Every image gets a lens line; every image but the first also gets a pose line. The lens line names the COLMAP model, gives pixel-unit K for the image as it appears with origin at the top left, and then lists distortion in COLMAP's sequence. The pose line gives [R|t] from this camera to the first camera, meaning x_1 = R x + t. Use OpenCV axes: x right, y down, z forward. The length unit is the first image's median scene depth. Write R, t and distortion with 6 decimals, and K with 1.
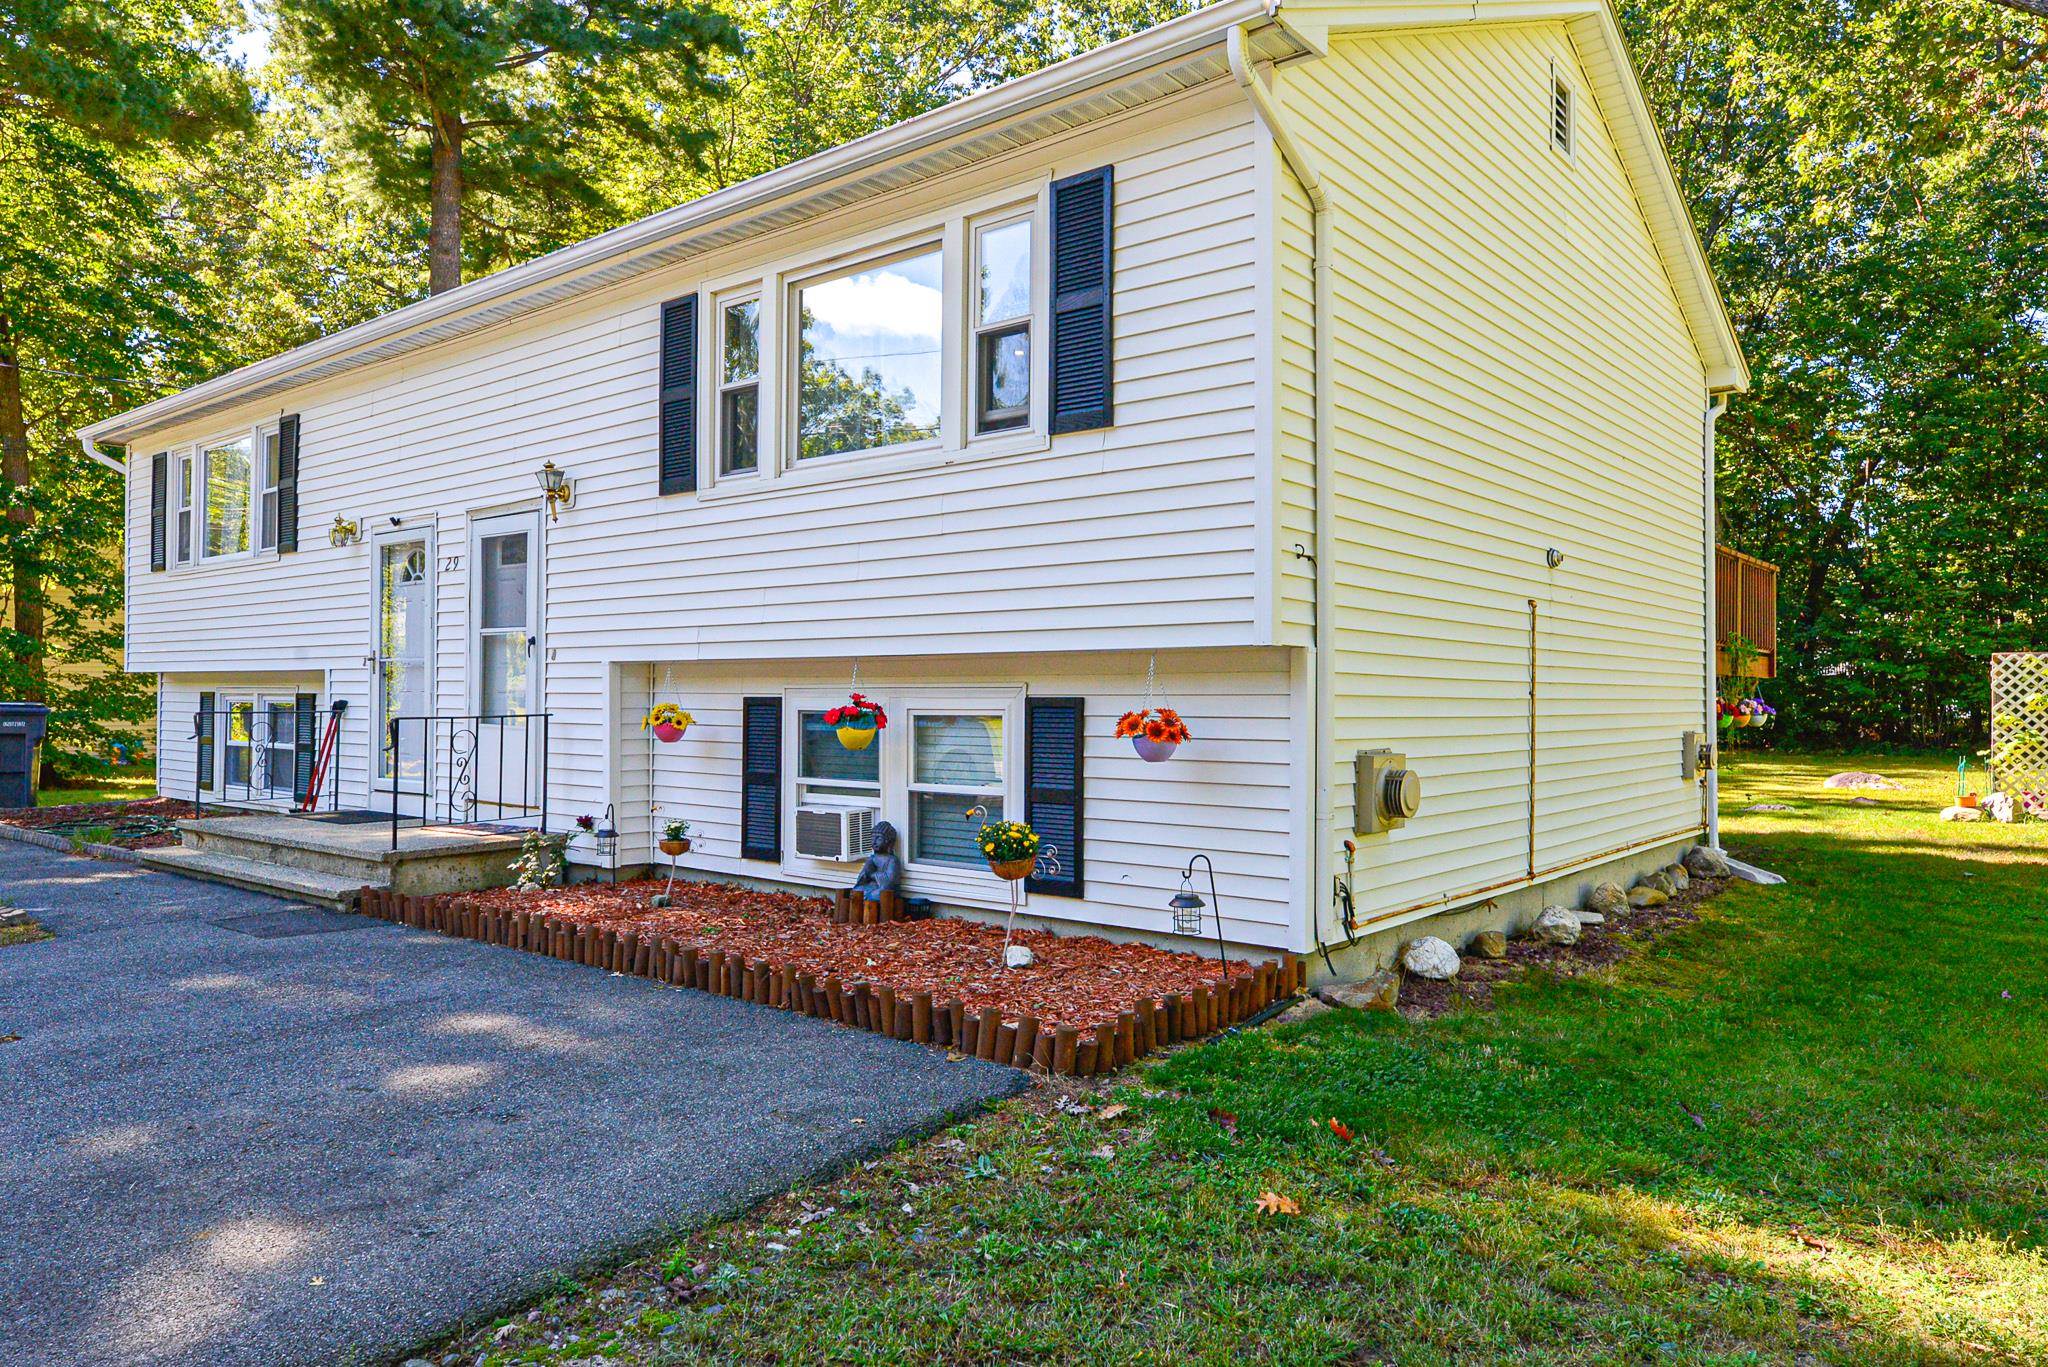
lens RADIAL K [[1415.9, 0, 1098.2], [0, 1415.9, 672.1], [0, 0, 1]] dist [0.010557, -0.001936]
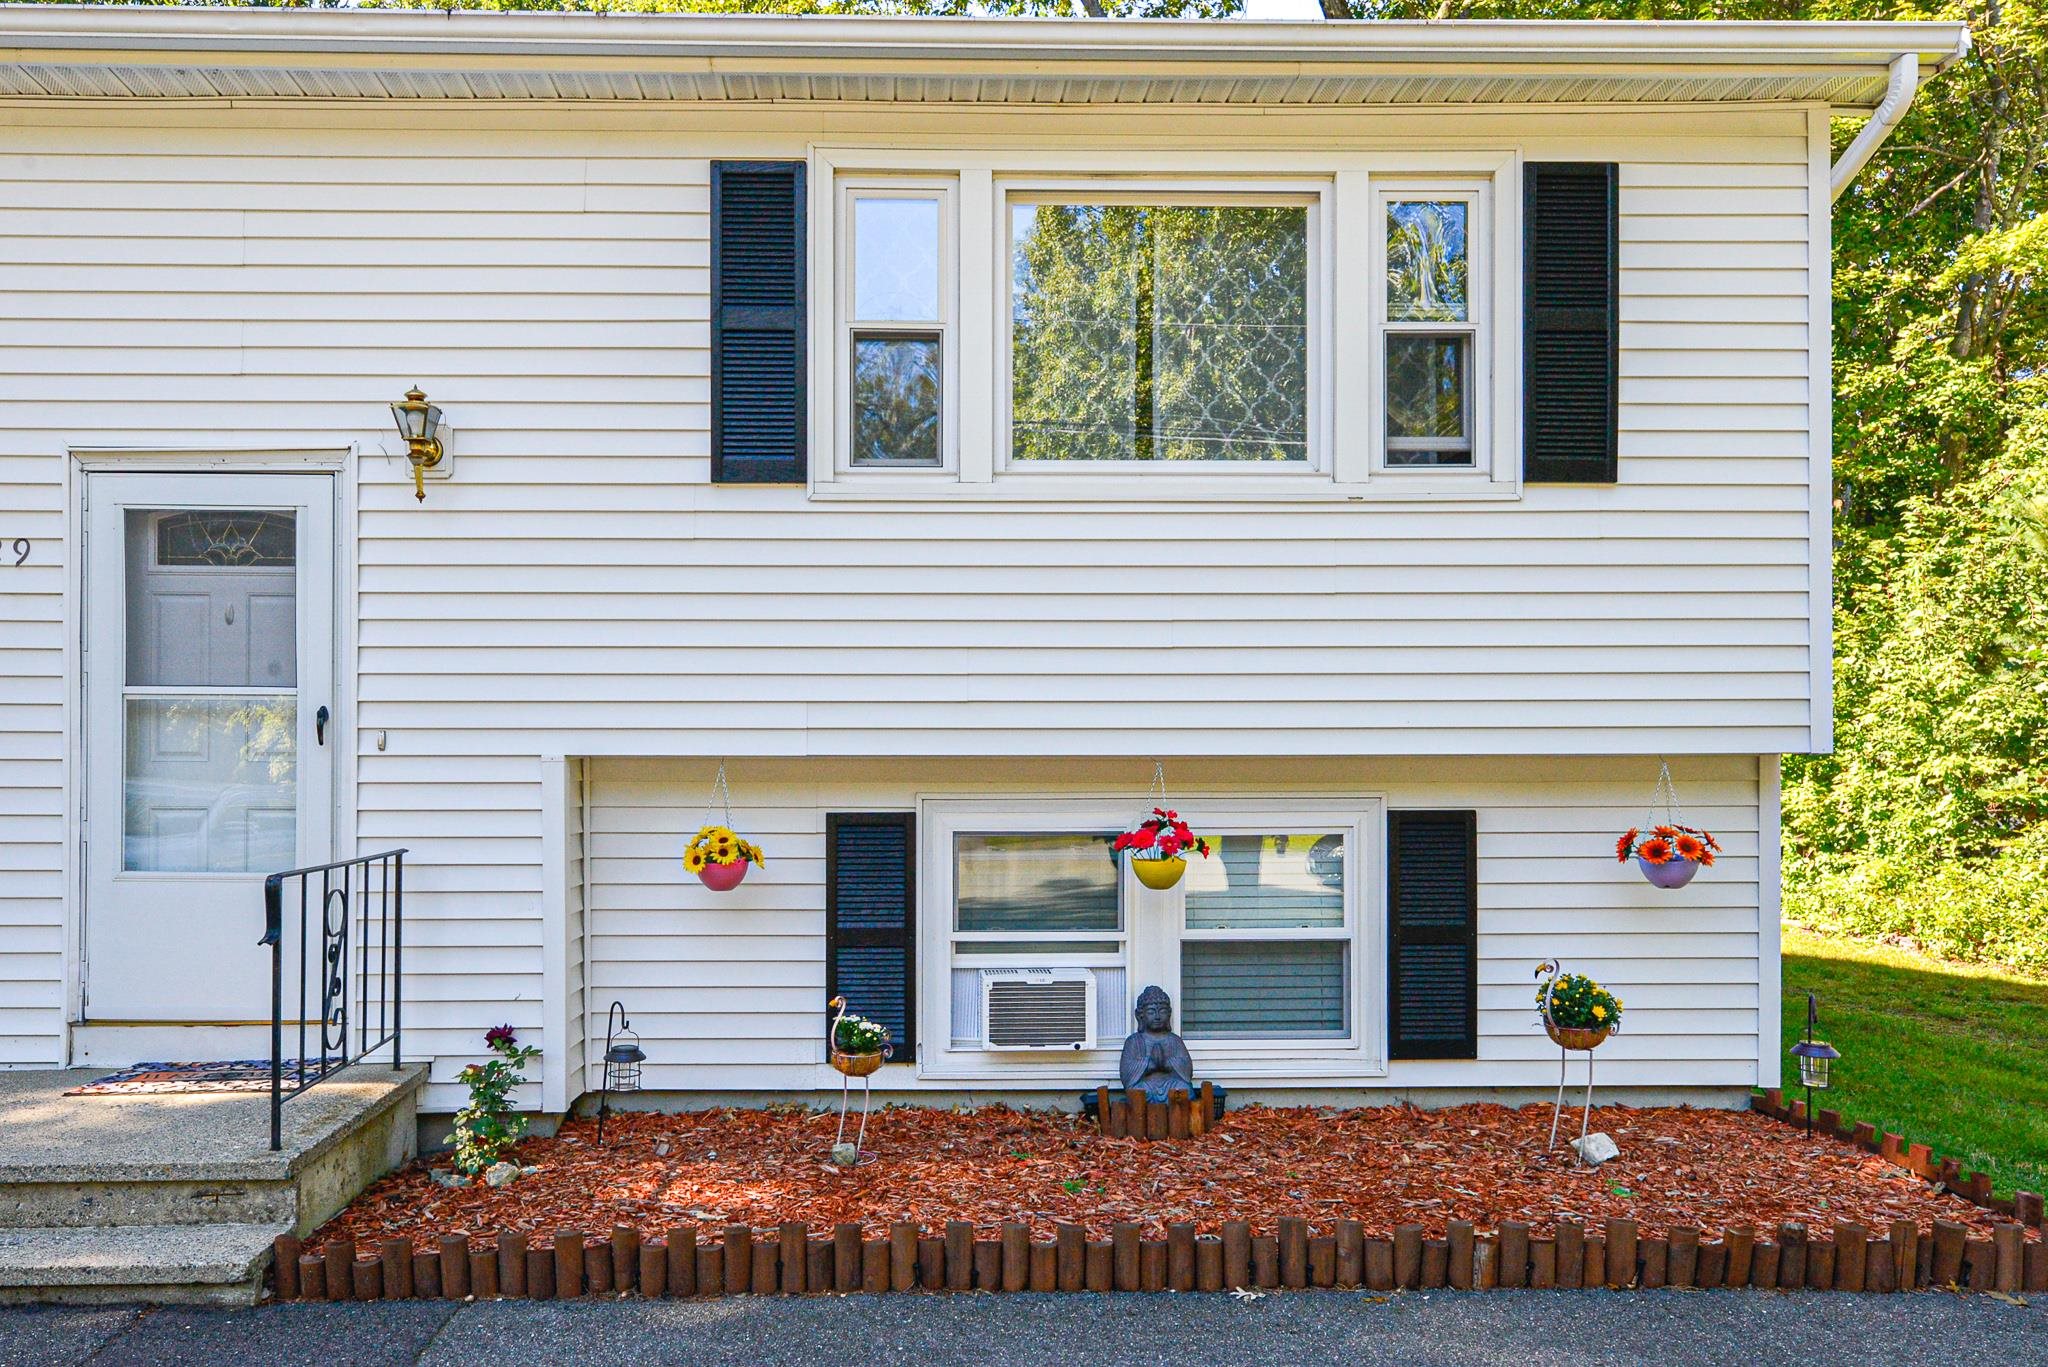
lens RADIAL K [[1396.6, 0, 1024.0], [0, 1396.6, 764.2], [0, 0, 1]] dist [0.007595, 0.001127]
pose [[0.756173, -0.000725, 0.654372, -0.699563], [-0.007897, 0.999916, 0.010233, -0.013794], [-0.654324, -0.012906, 0.756104, 0.543238]]
